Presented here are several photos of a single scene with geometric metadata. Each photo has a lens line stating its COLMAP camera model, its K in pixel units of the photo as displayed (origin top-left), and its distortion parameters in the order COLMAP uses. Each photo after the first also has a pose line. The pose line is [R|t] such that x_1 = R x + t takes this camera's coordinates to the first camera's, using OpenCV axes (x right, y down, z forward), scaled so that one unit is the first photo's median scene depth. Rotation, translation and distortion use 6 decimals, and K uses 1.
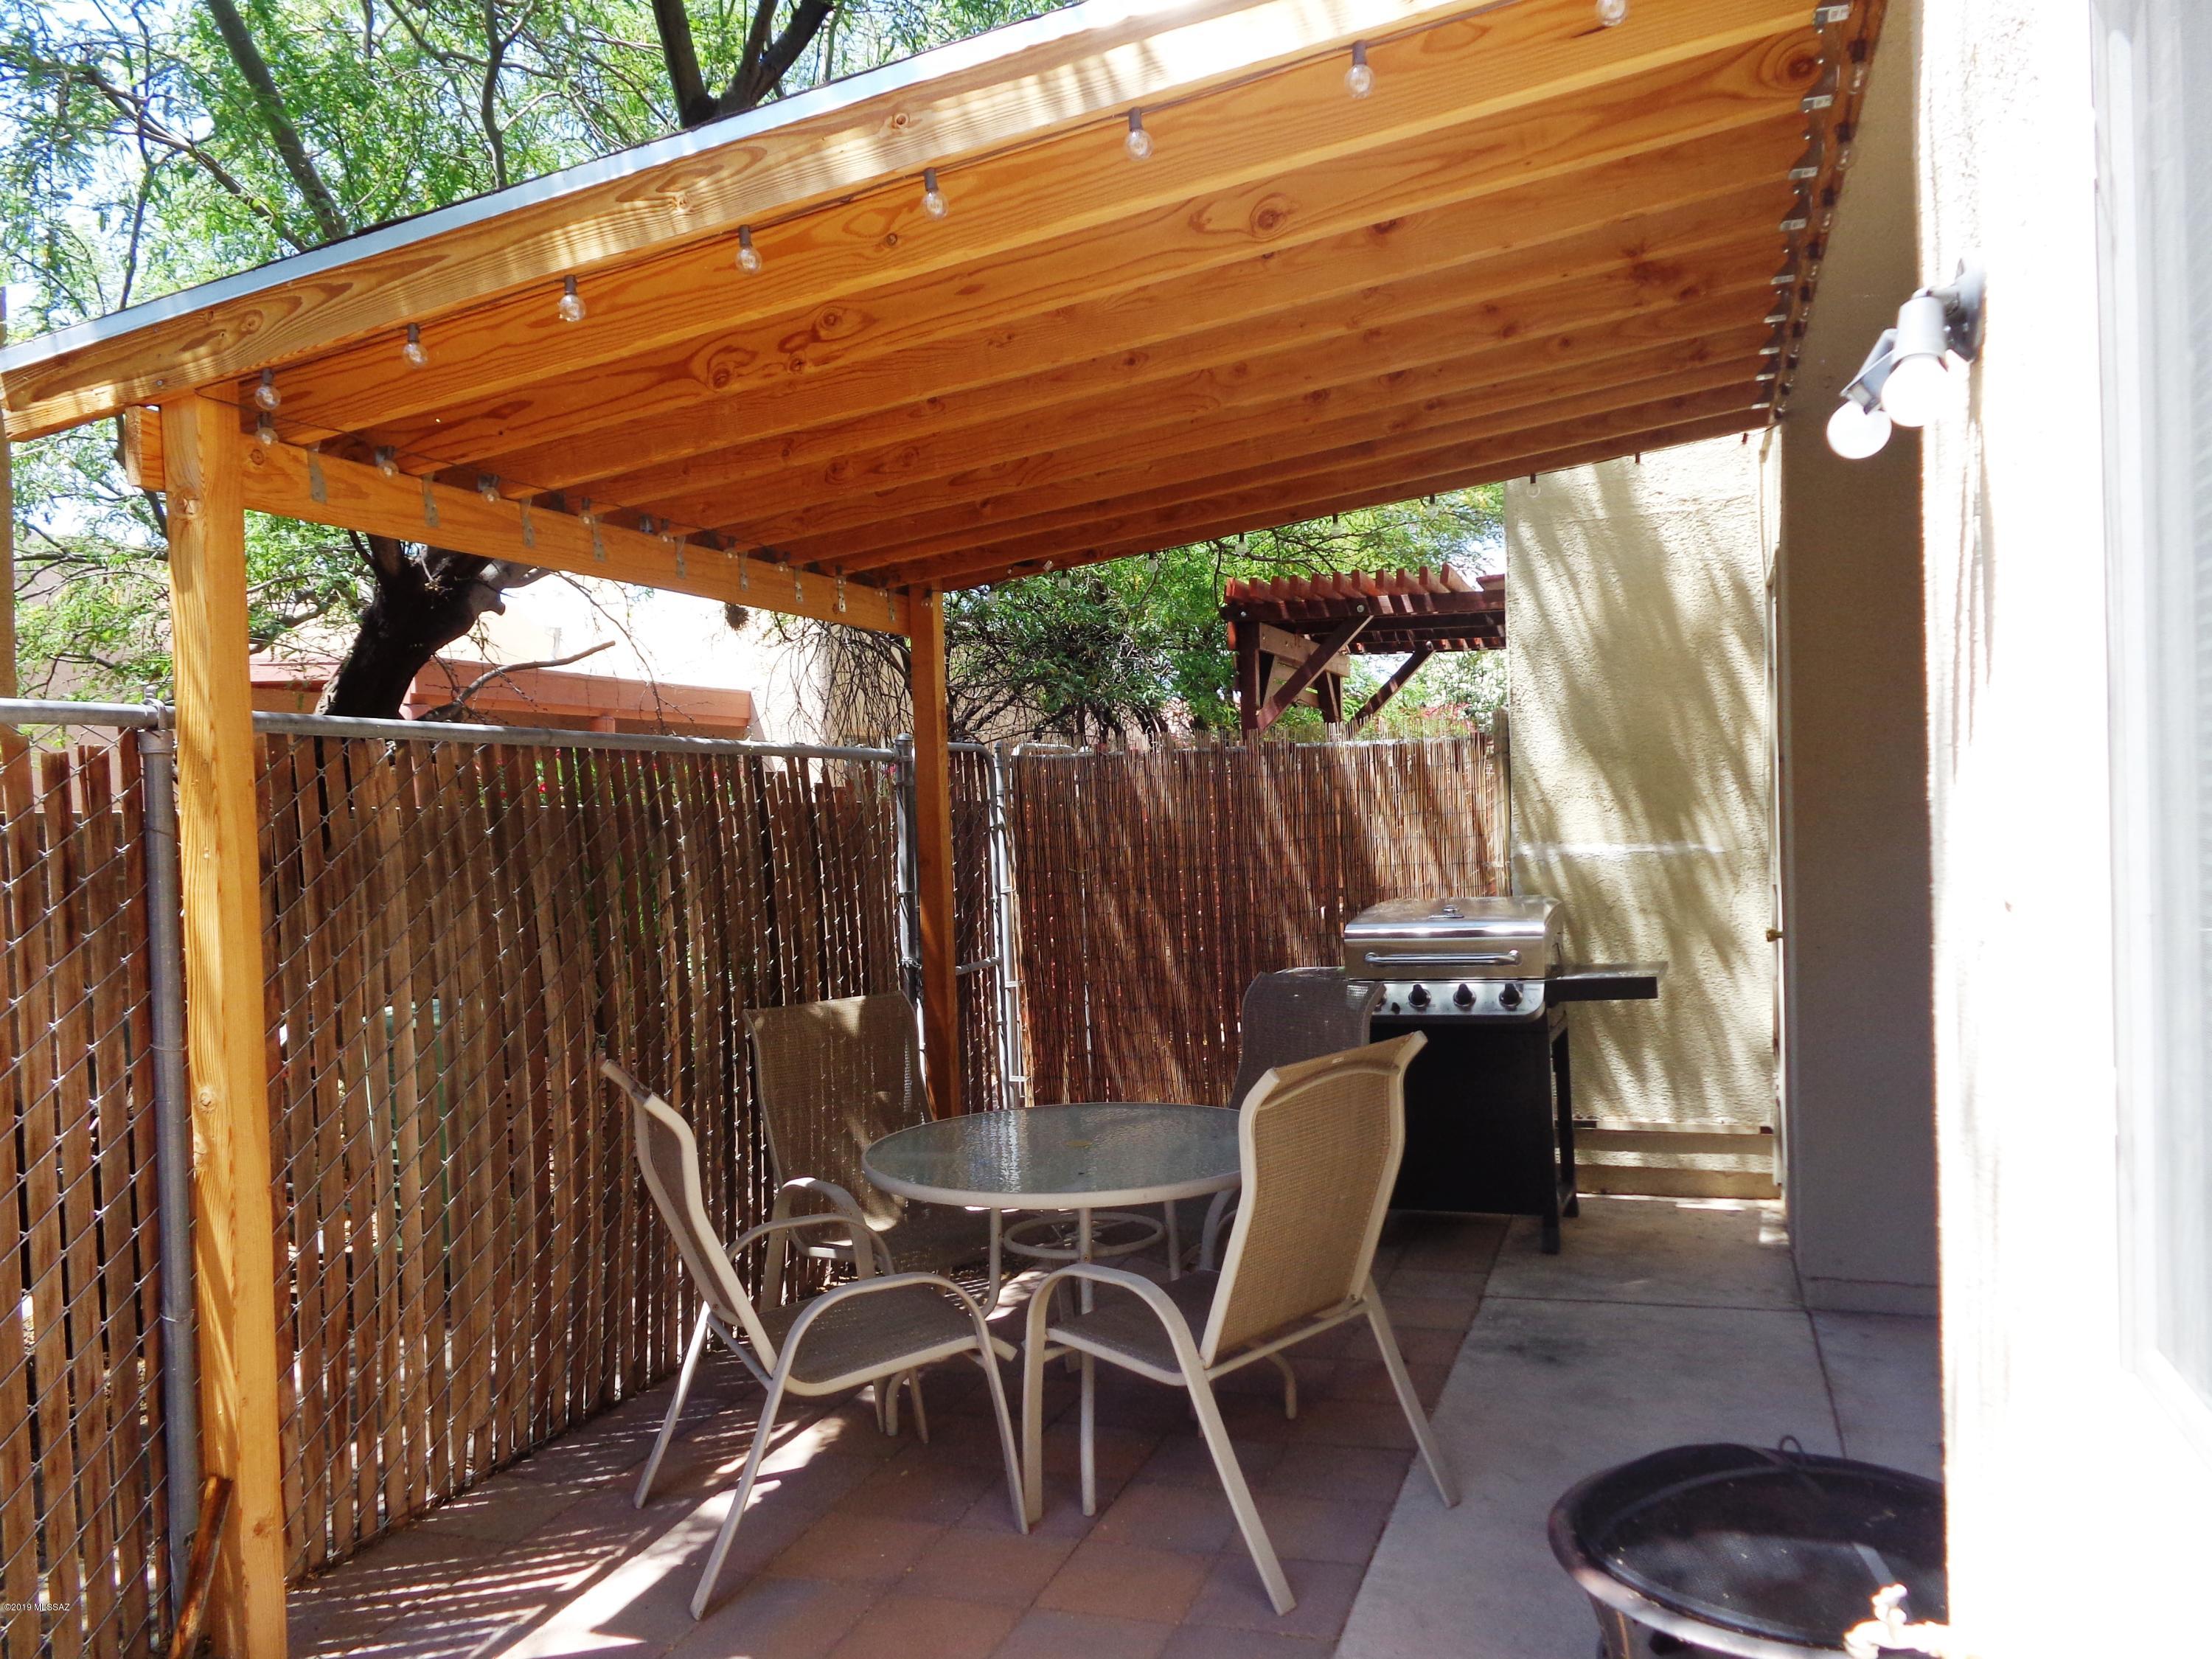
lens RADIAL K [[1656.0, 0, 1107.5], [0, 1656.0, 834.3], [0, 0, 1]] dist [0.024211, -0.004545]
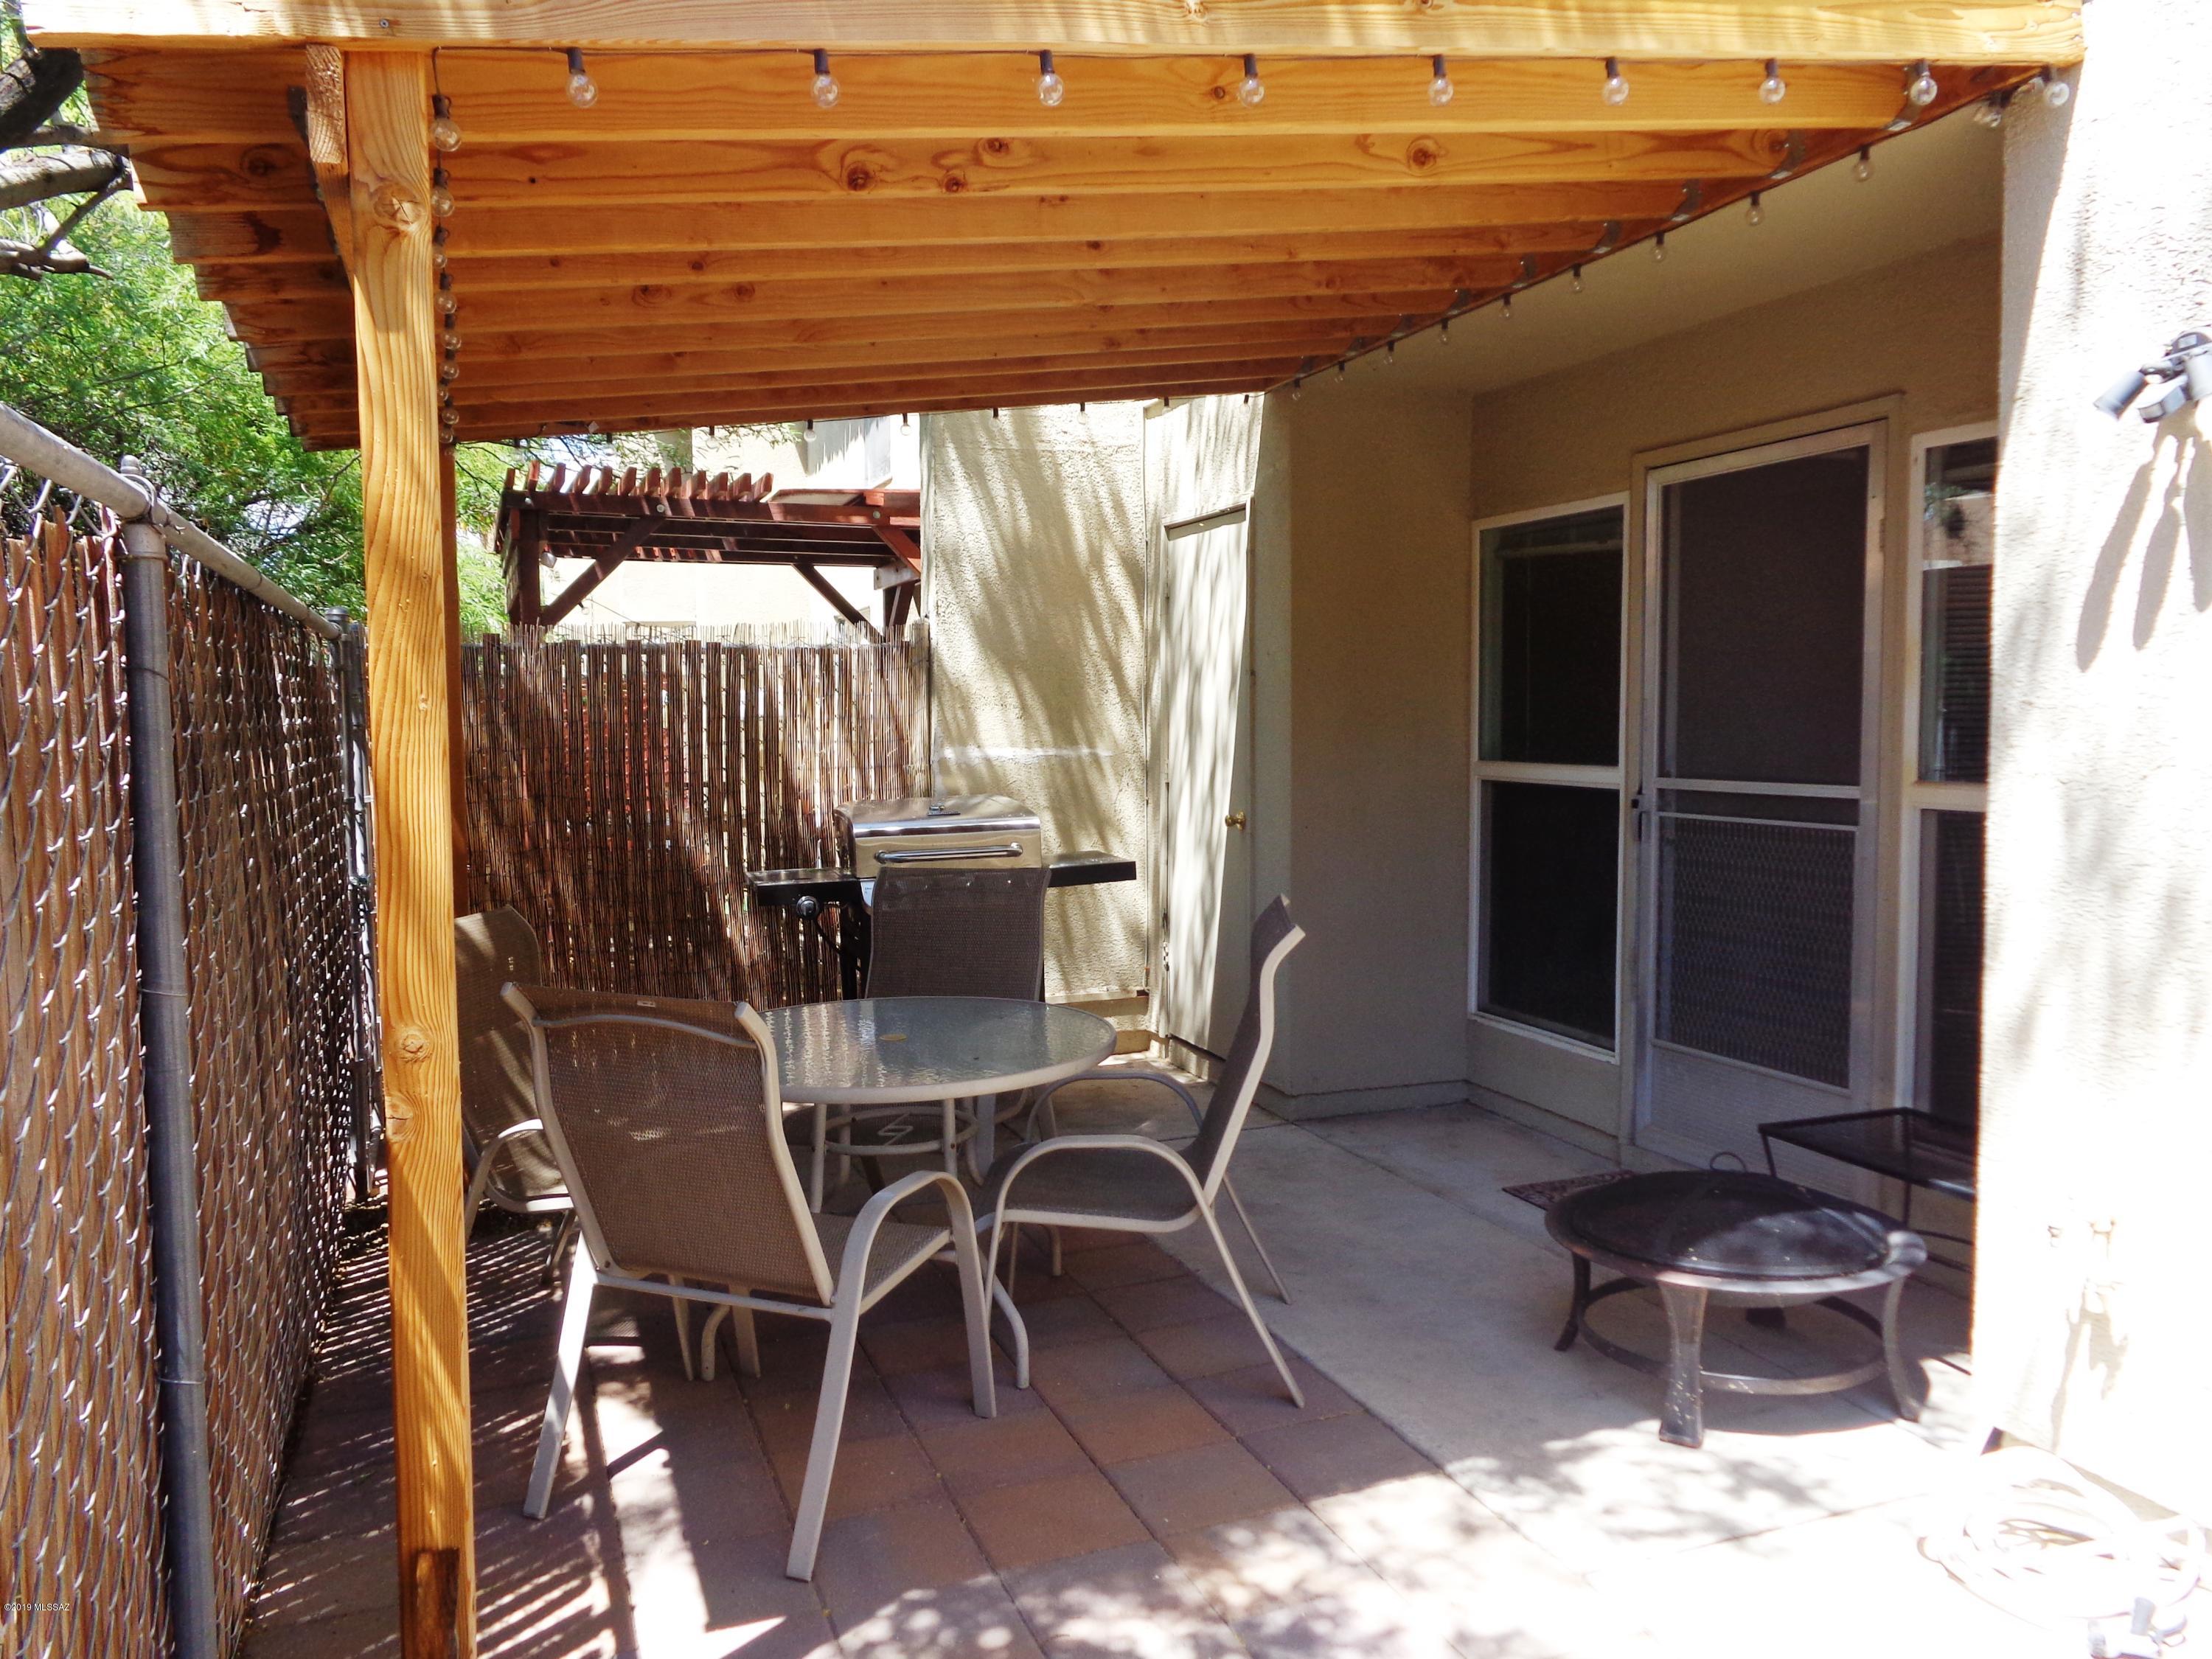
lens RADIAL K [[1656.0, 0, 1110.5], [0, 1656.0, 826.5], [0, 0, 1]] dist [0.024211, -0.004545]
pose [[0.771221, -0.021898, 0.636191, -0.353224], [-0.001437, 0.999346, 0.036139, 0.018167], [-0.636566, -0.028785, 0.770685, 0.114901]]
